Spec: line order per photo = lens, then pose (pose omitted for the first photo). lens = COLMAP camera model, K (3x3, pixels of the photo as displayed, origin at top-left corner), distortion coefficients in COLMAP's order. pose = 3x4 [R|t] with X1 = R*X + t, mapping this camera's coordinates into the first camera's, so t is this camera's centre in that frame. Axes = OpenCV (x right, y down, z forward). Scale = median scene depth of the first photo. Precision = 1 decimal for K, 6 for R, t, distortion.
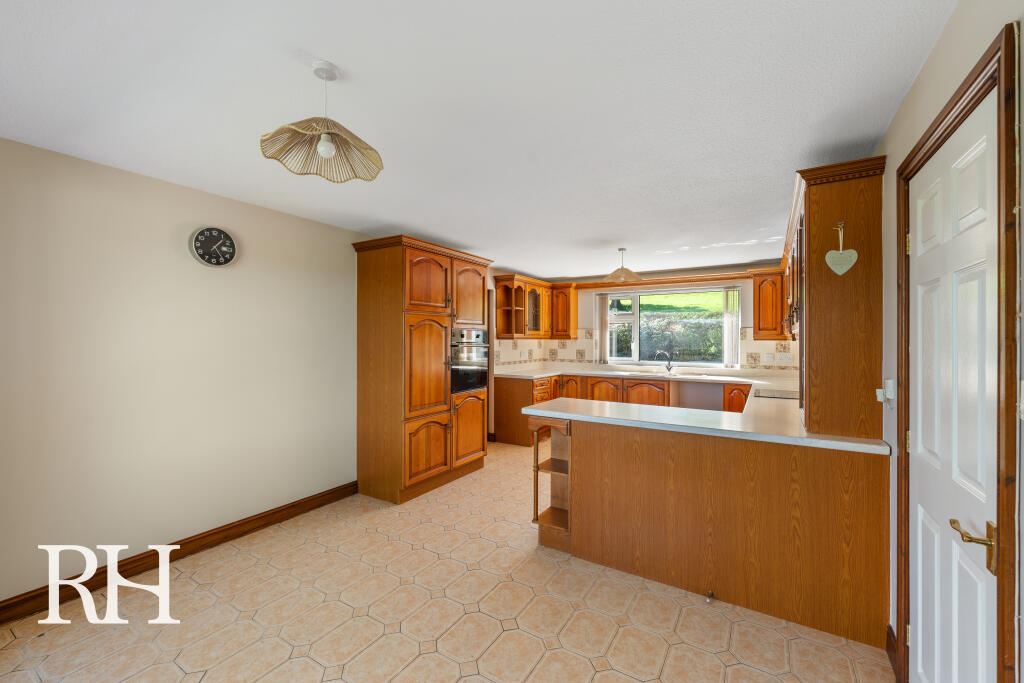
lens RADIAL K [[417.0, 0, 508.5], [0, 417.0, 338.5], [0, 0, 1]] dist [0.000435, -0.000142]
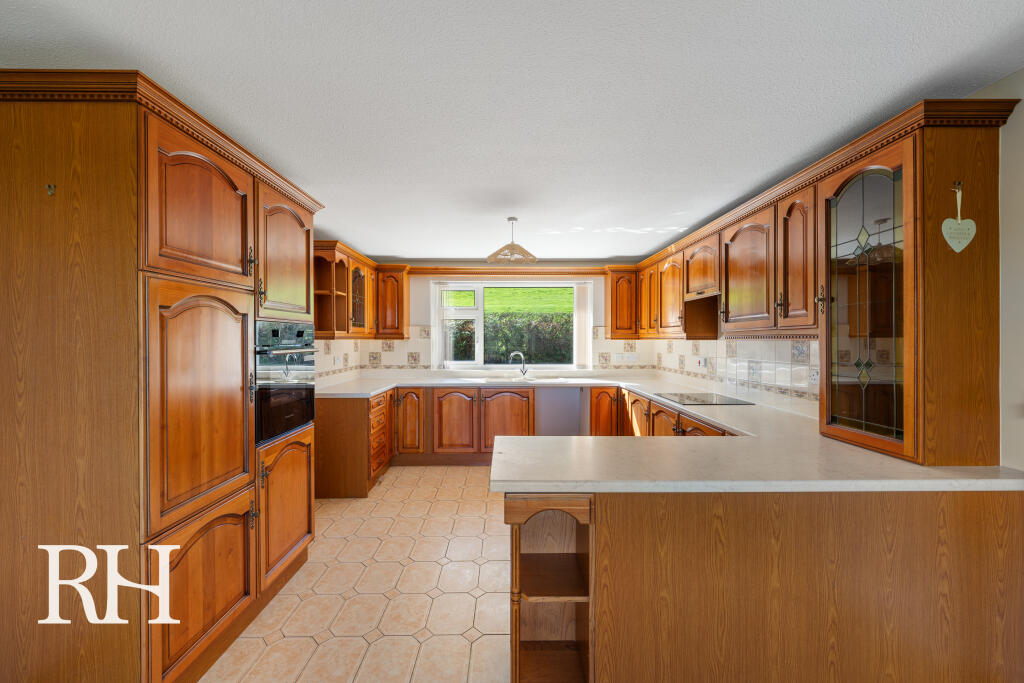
lens RADIAL K [[413.0, 0, 512.0], [0, 413.0, 341.5], [0, 0, 1]] dist [-0.001384, -0.000116]
pose [[0.842331, -0.005804, 0.538929, -0.111554], [0.001706, 0.999966, 0.008102, 0.000527], [-0.538957, -0.005906, 0.842312, 0.319033]]
